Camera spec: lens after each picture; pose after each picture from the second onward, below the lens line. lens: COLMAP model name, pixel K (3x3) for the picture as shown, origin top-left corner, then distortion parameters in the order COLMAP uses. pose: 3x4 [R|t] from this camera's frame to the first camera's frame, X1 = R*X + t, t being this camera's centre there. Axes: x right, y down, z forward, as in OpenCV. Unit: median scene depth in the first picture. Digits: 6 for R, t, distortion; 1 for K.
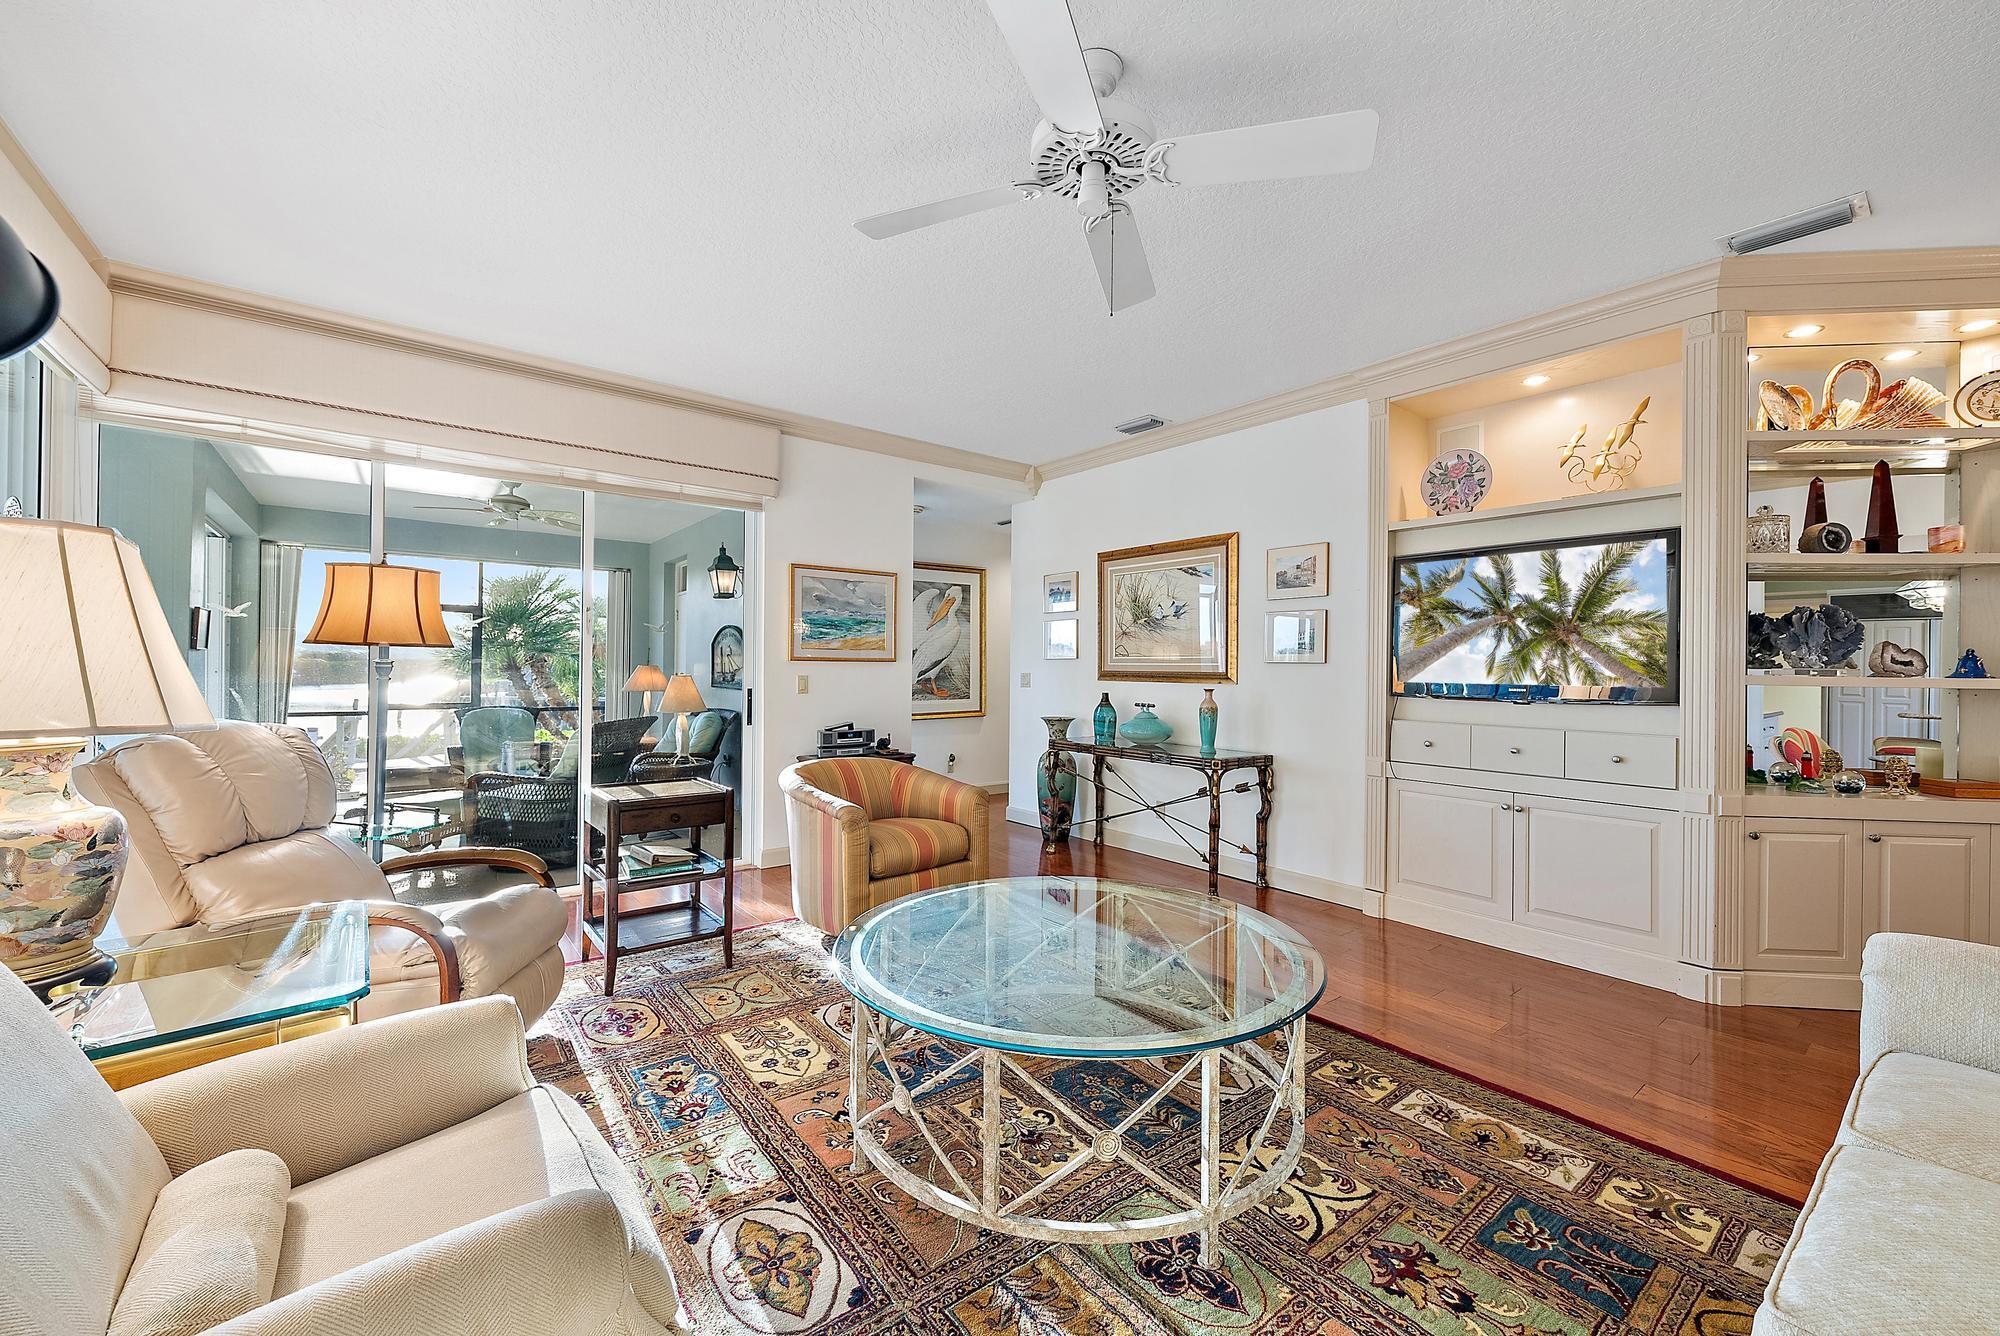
lens RADIAL K [[786.4, 0, 1005.4], [0, 786.4, 669.8], [0, 0, 1]] dist [-0.003920, -0.000612]
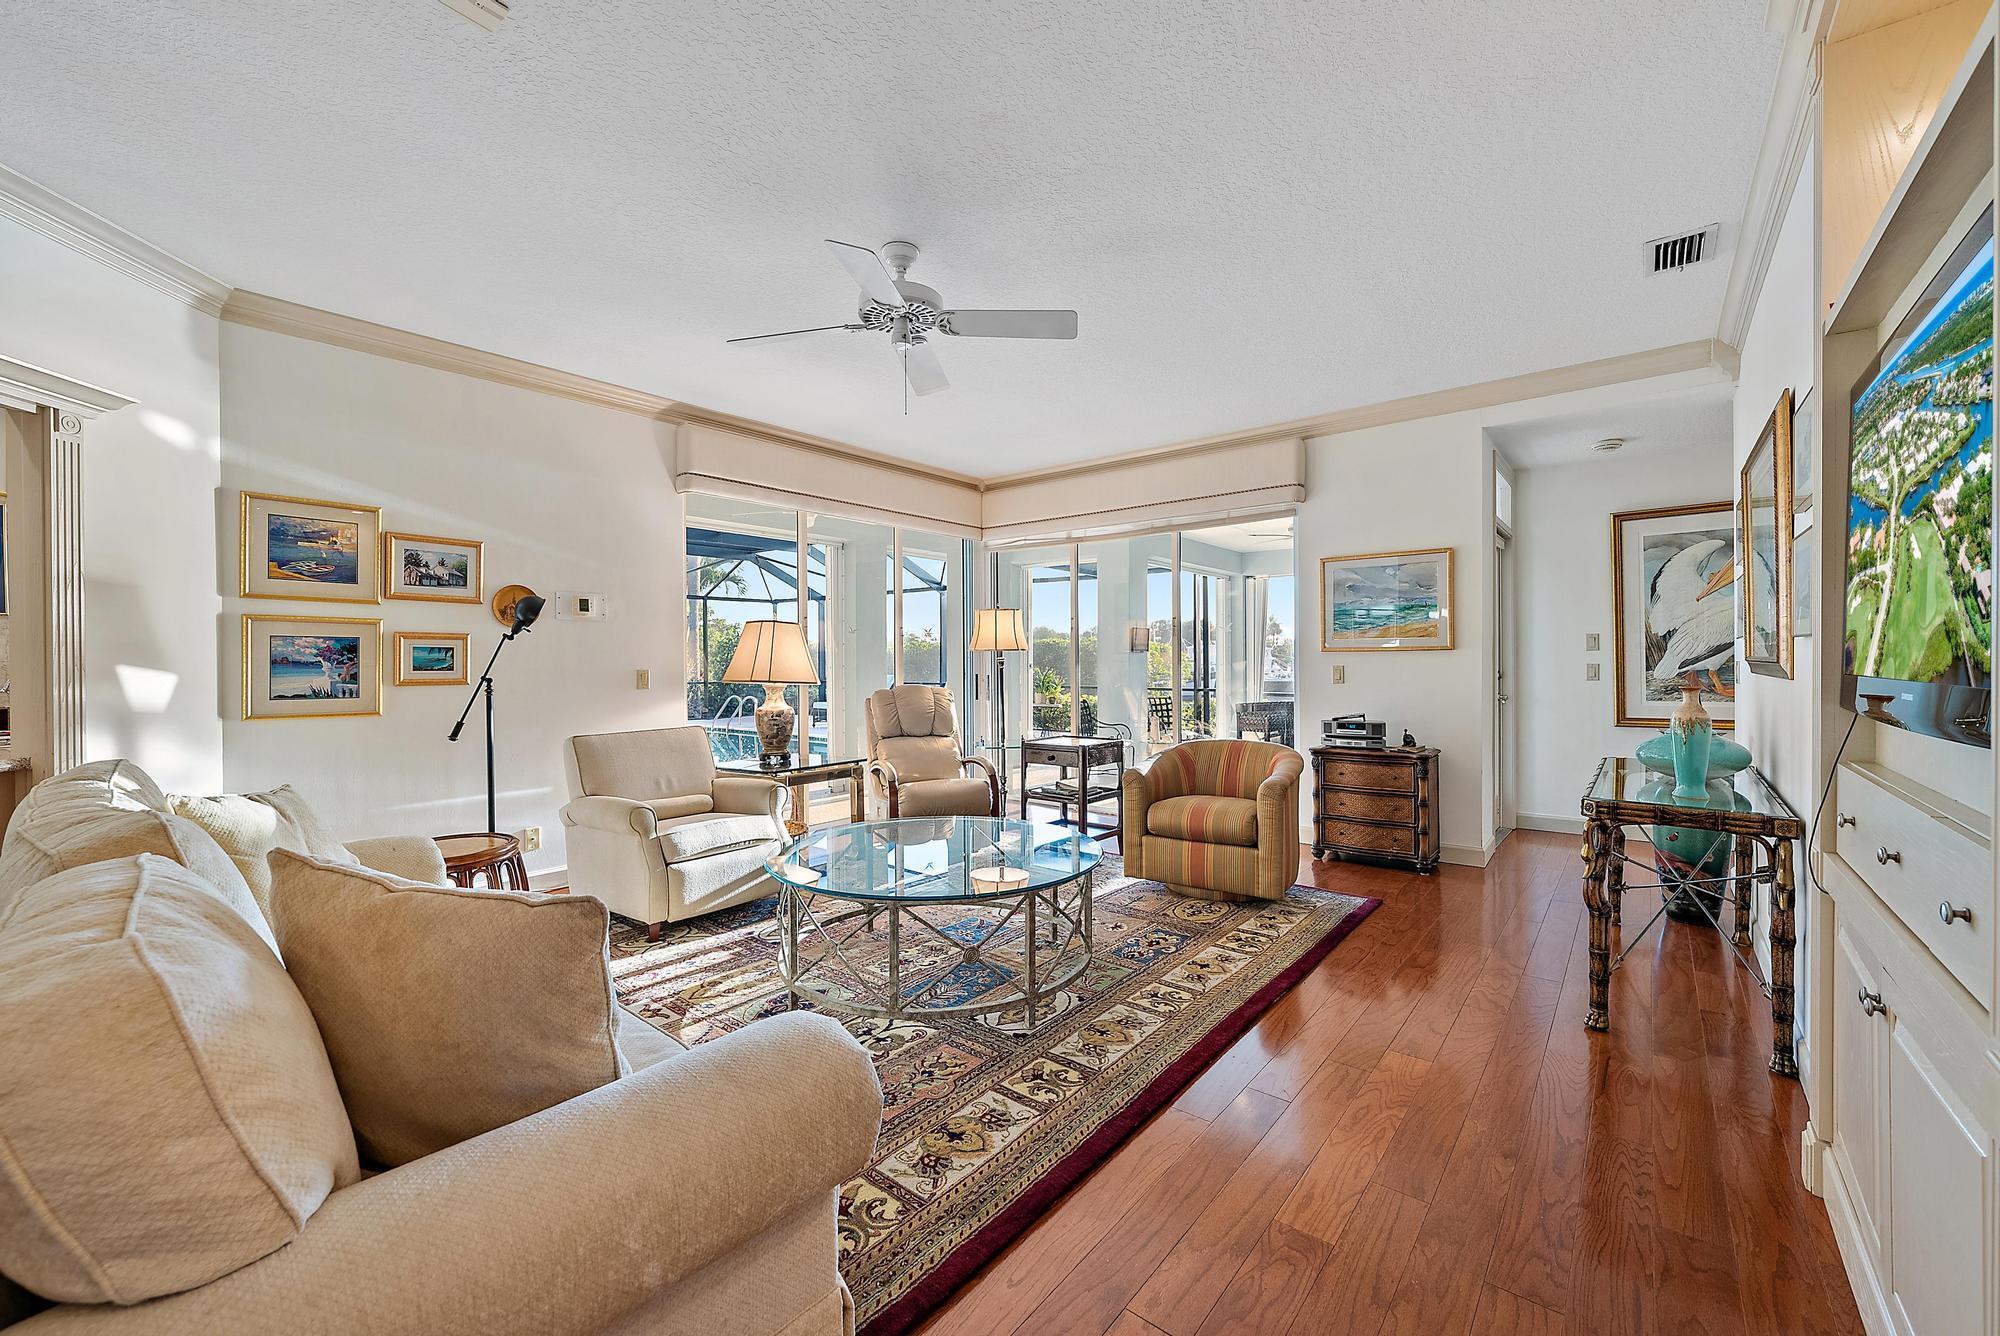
lens RADIAL K [[786.4, 0, 997.0], [0, 786.4, 665.8], [0, 0, 1]] dist [-0.003920, -0.000612]
pose [[0.207177, -0.004658, -0.978292, 0.676188], [0.006908, 0.999971, -0.003298, 0.007563], [0.978279, -0.006075, 0.207203, 0.365698]]
